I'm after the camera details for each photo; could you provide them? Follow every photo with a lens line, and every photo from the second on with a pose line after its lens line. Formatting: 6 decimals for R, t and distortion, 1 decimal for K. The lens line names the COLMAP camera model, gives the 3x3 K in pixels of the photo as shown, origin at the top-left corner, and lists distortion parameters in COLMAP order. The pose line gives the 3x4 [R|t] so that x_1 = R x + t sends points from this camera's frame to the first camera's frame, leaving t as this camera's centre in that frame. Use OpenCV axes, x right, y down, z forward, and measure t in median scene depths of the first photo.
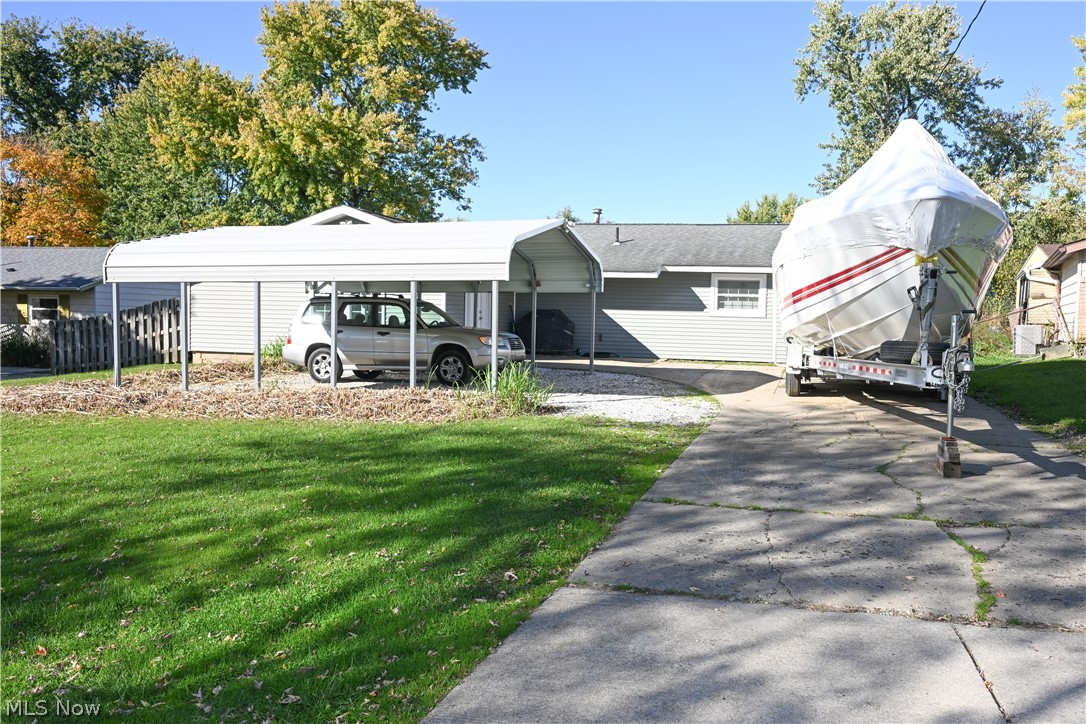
lens RADIAL K [[942.9, 0, 543.3], [0, 942.9, 379.3], [0, 0, 1]] dist [0.001755, -0.003612]
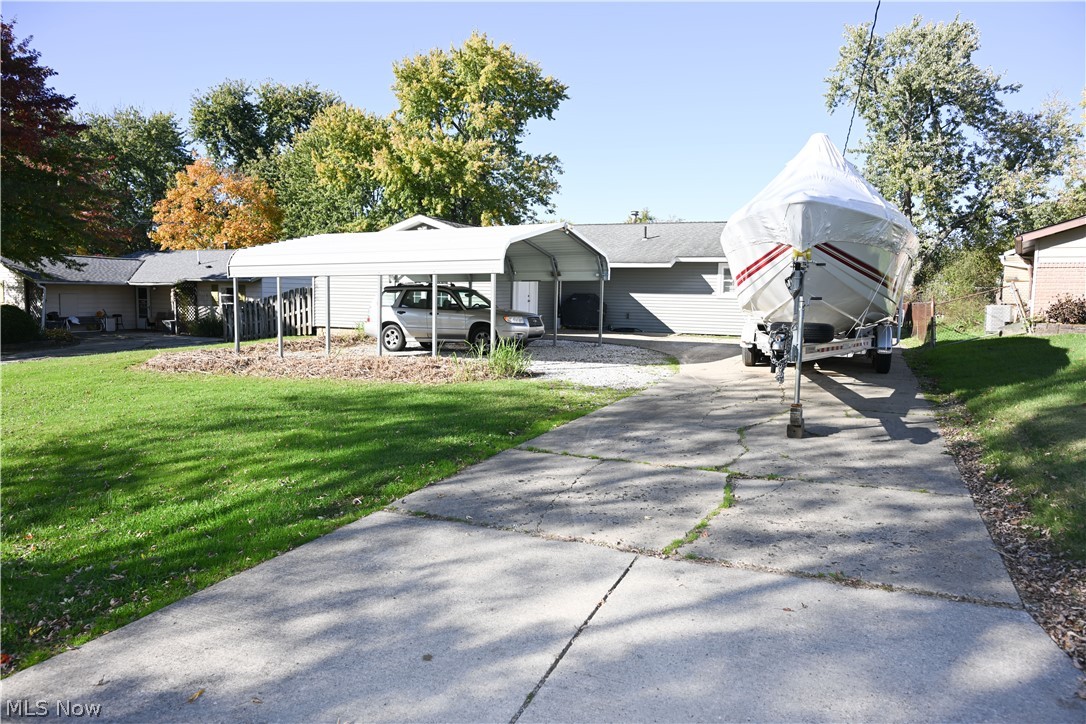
lens RADIAL K [[760.7, 0, 543.0], [0, 760.7, 362.0], [0, 0, 1]] dist [0.000528, -0.003411]
pose [[0.981483, 0.011229, -0.191218, 0.115998], [-0.007146, 0.999732, 0.022030, -0.004114], [0.191414, -0.020256, 0.981300, -0.002180]]
